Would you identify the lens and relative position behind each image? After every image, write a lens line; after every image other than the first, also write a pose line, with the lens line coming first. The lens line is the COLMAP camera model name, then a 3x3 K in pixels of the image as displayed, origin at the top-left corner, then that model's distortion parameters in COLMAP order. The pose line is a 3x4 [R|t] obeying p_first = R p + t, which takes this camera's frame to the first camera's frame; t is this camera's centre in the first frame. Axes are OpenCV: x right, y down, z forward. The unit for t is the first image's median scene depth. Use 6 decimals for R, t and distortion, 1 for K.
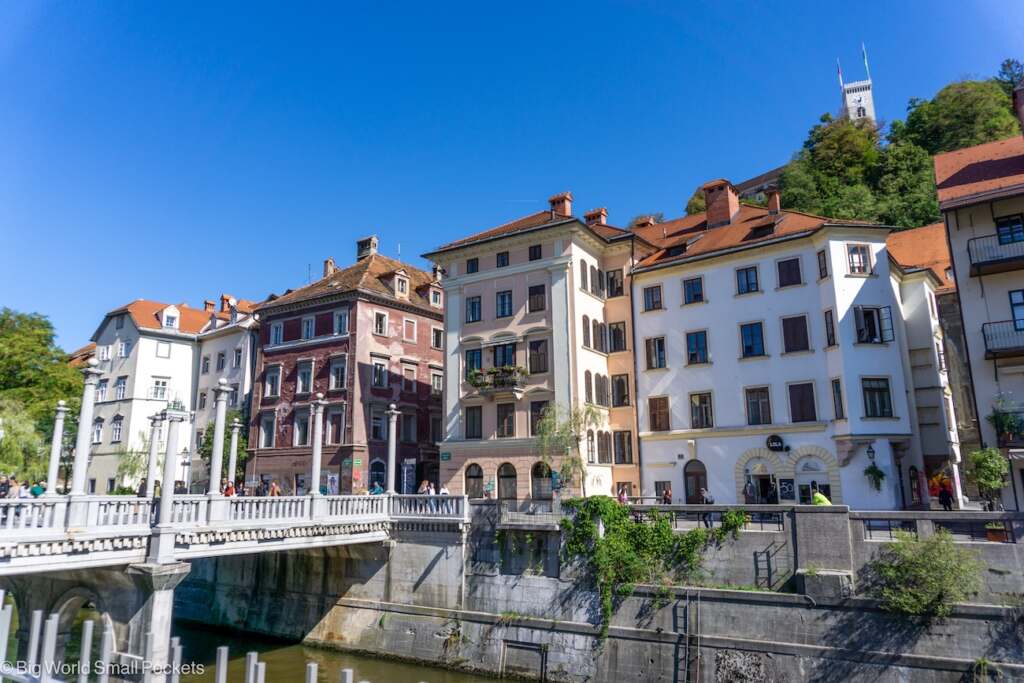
lens RADIAL K [[682.1, 0, 512.0], [0, 682.1, 341.5], [0, 0, 1]] dist [-0.027463, -0.000026]
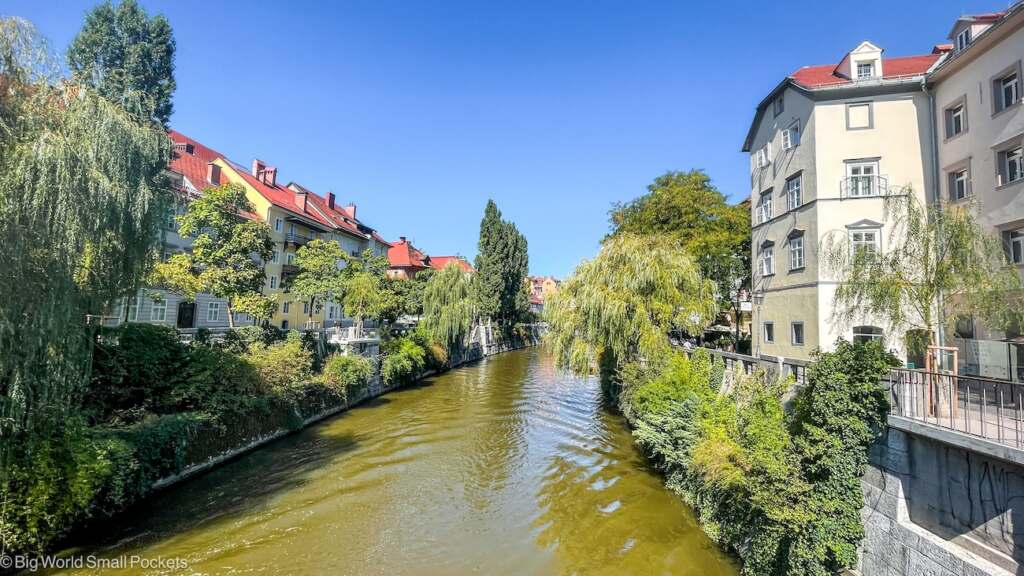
lens RADIAL K [[407.5, 0, 512.0], [0, 407.5, 288.0], [0, 0, 1]] dist [0.000594, 0.000186]
pose [[0.448221, -0.046367, -0.892720, -0.333813], [0.153880, 0.987748, 0.025958, 0.107622], [0.880579, -0.149007, 0.449864, 0.534834]]
